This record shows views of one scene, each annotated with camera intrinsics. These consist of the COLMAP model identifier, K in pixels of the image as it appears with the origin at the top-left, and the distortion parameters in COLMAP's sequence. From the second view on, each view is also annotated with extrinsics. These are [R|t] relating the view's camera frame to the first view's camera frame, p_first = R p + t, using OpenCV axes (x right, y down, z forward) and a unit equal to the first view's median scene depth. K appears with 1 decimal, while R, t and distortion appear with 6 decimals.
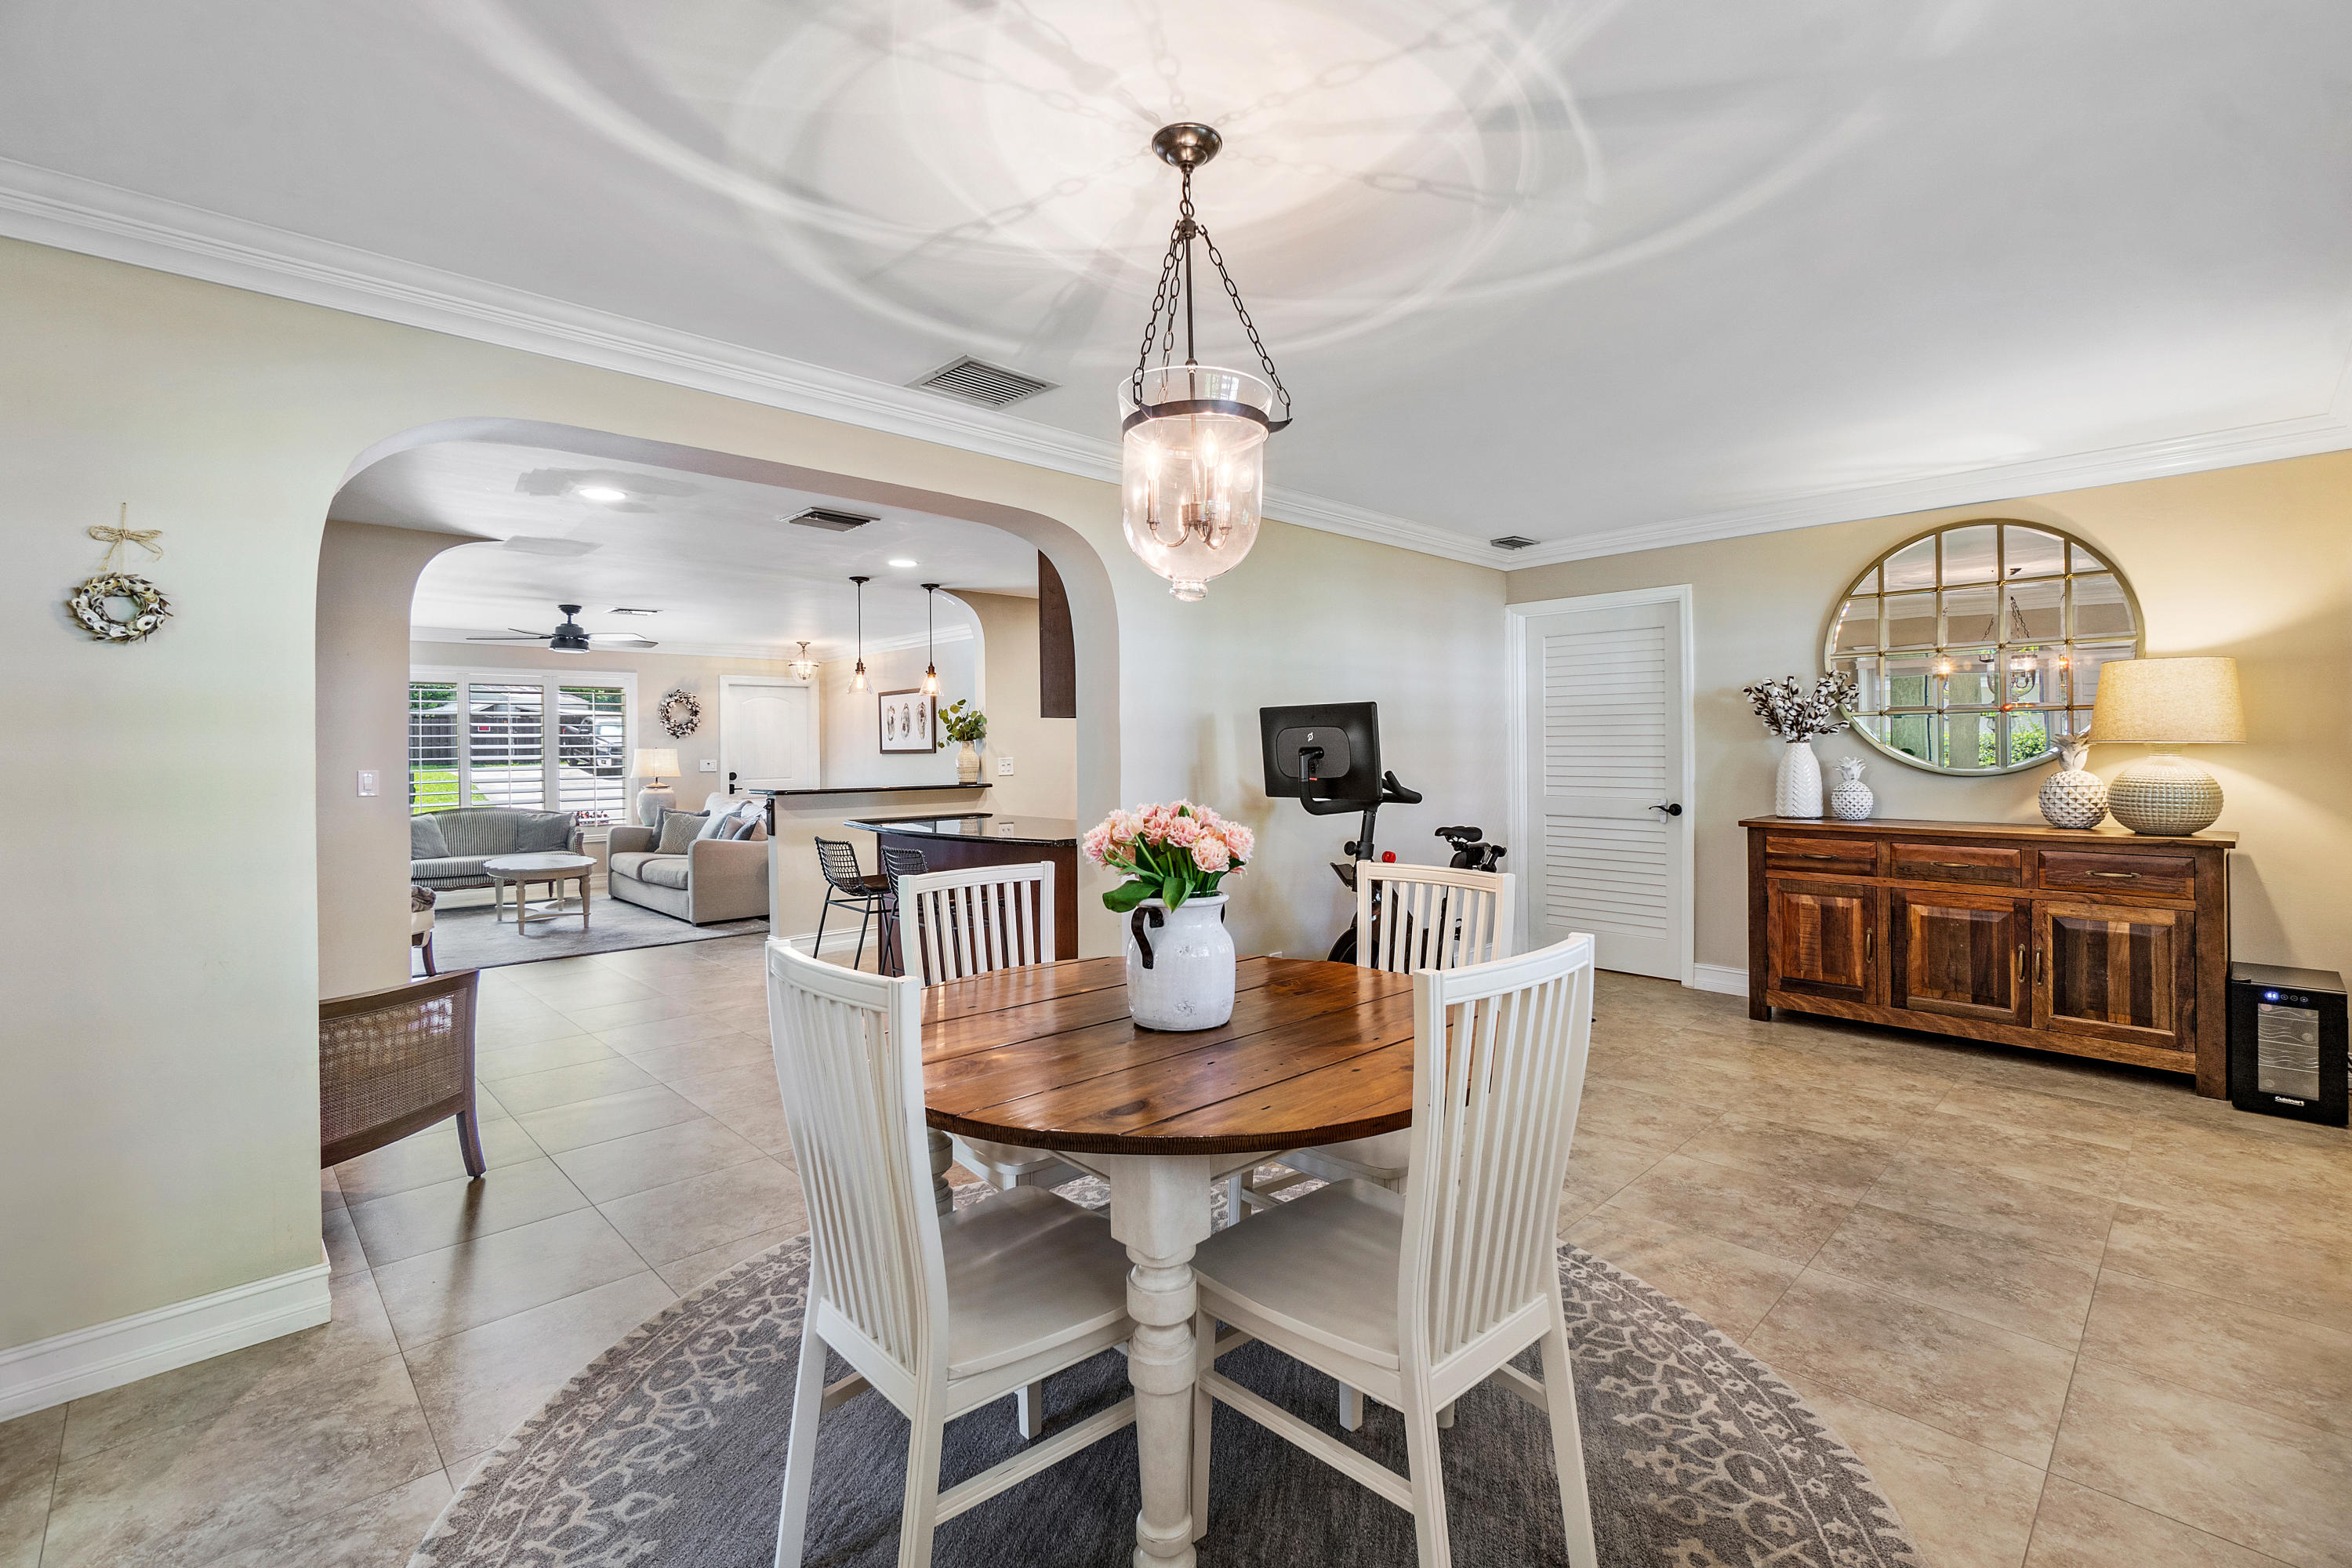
lens RADIAL K [[1039.1, 0, 1177.1], [0, 1039.1, 753.4], [0, 0, 1]] dist [0.006946, -0.000843]
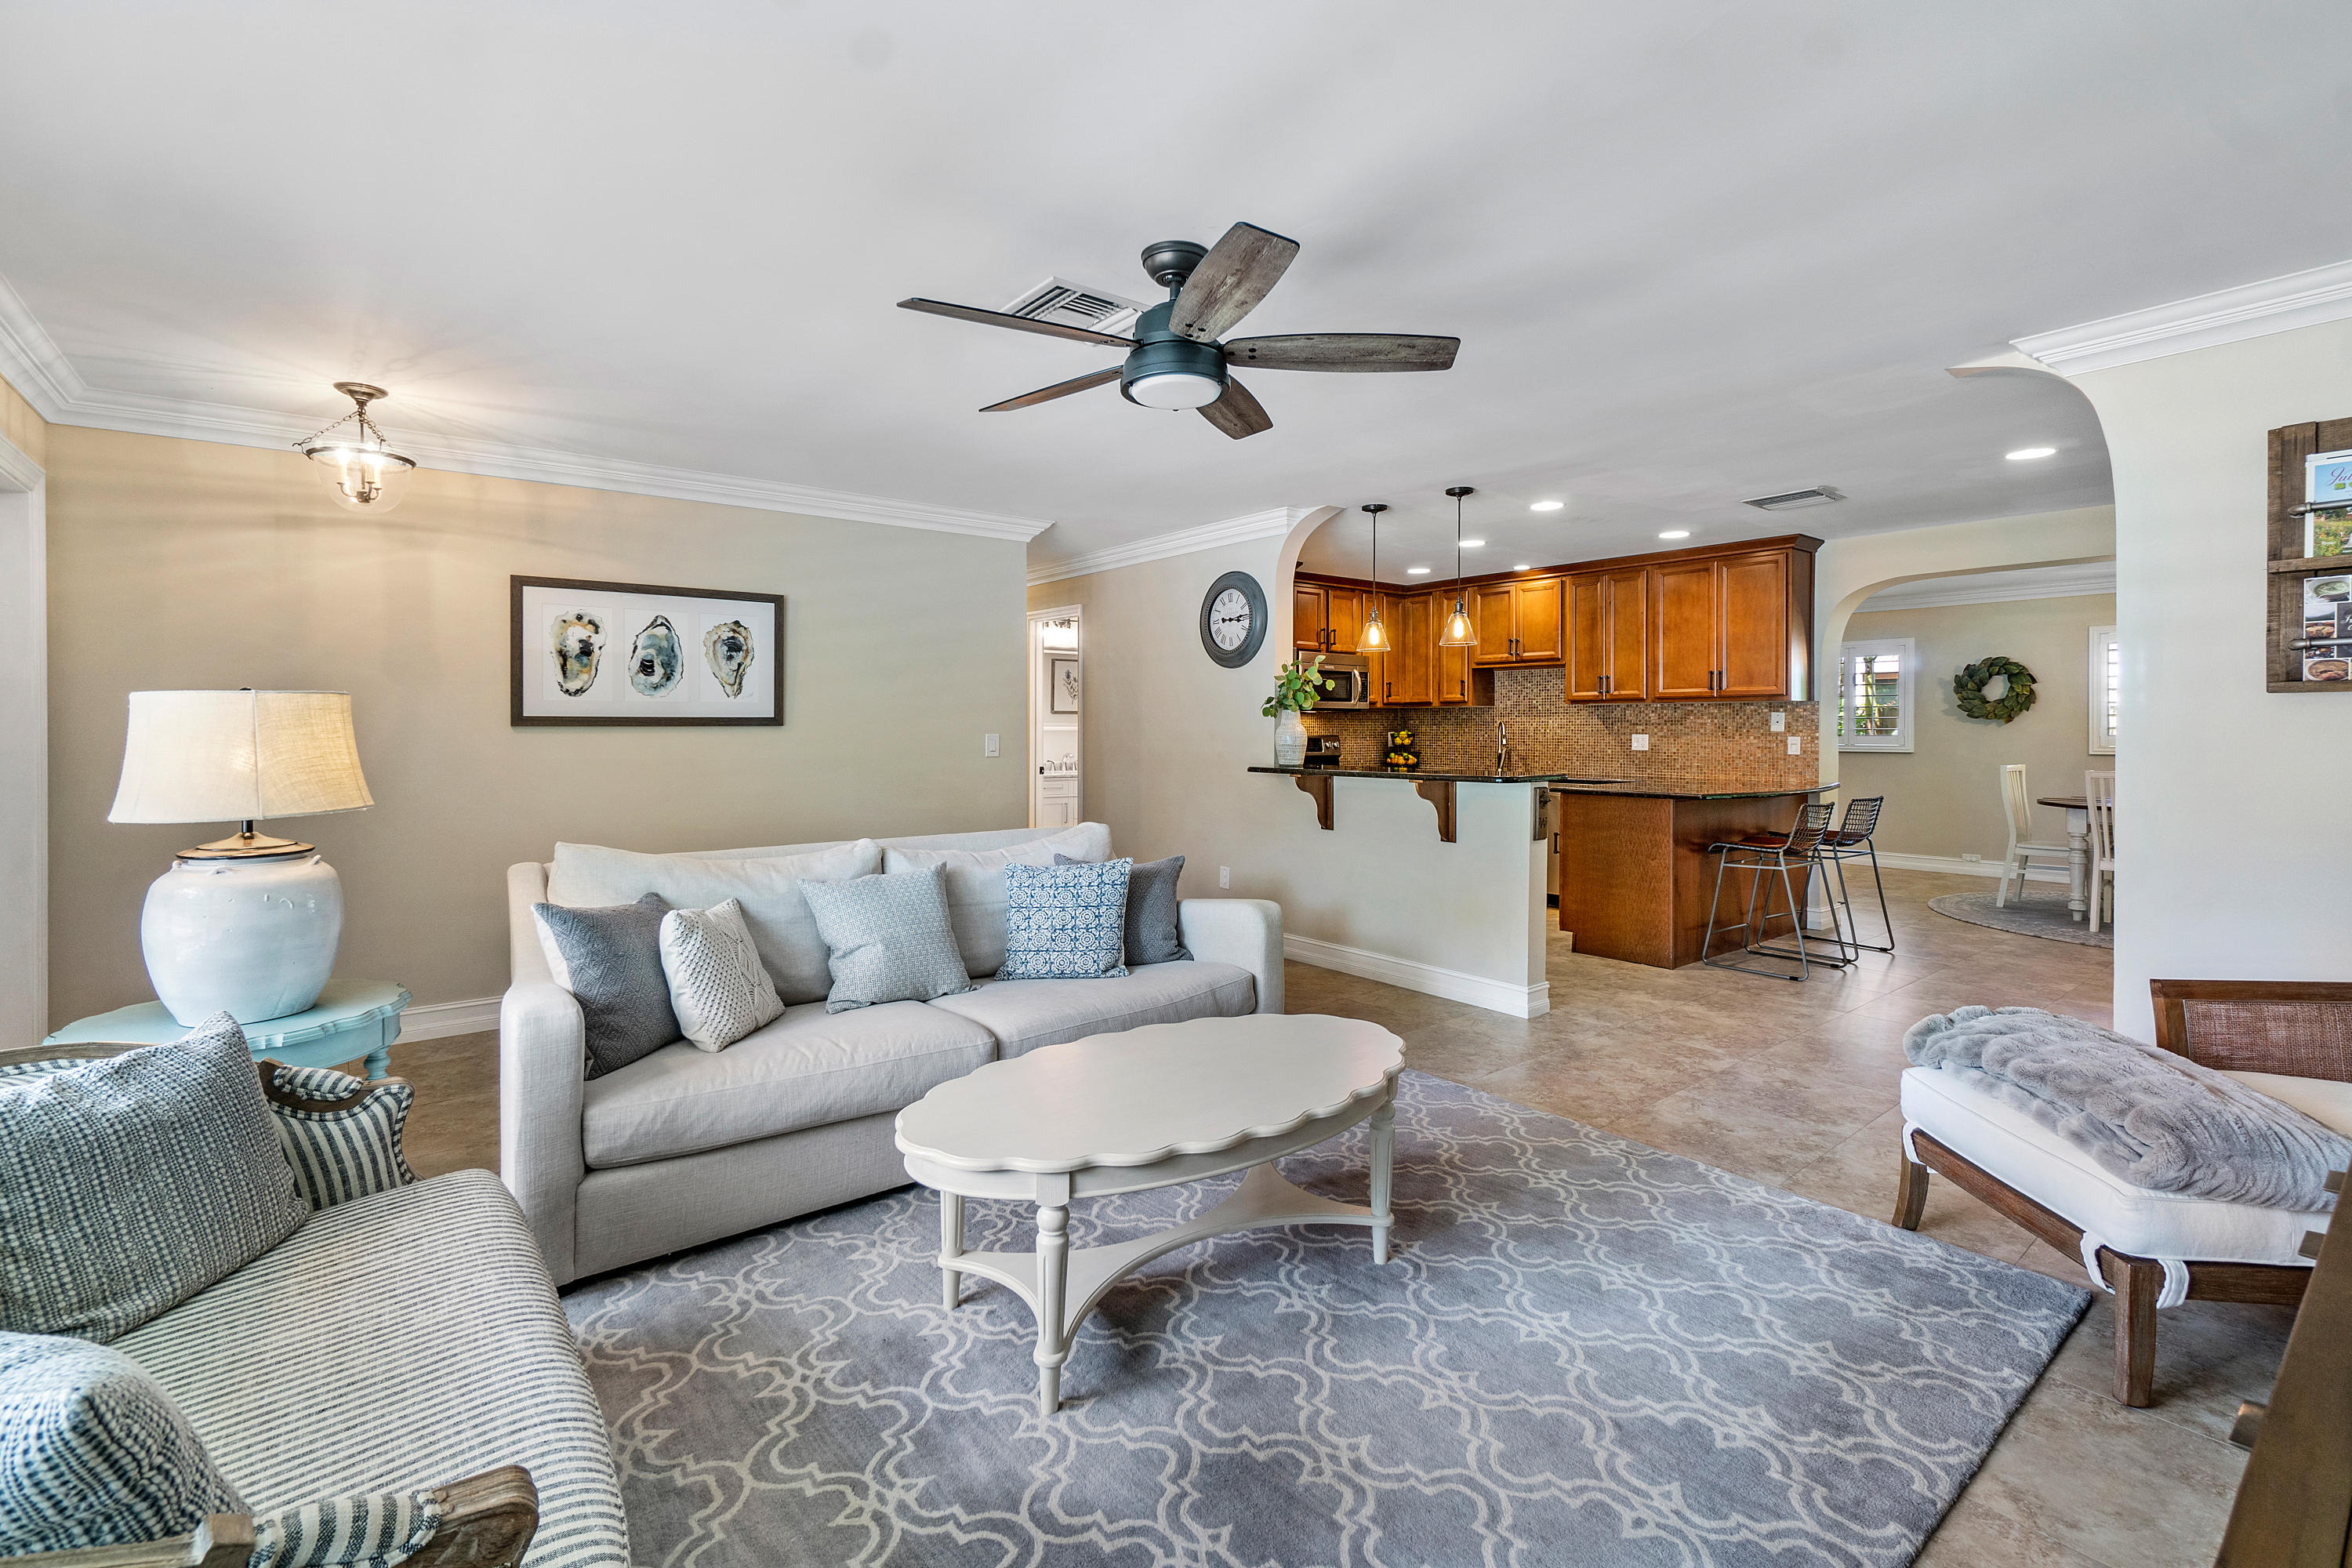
lens RADIAL K [[1039.1, 0, 1141.8], [0, 1039.1, 732.0], [0, 0, 1]] dist [0.006946, -0.000843]
pose [[0.112537, 0.007107, 0.993622, -1.662680], [0.002911, 0.999968, -0.007483, 0.016220], [-0.993643, 0.003735, 0.112513, 1.761632]]
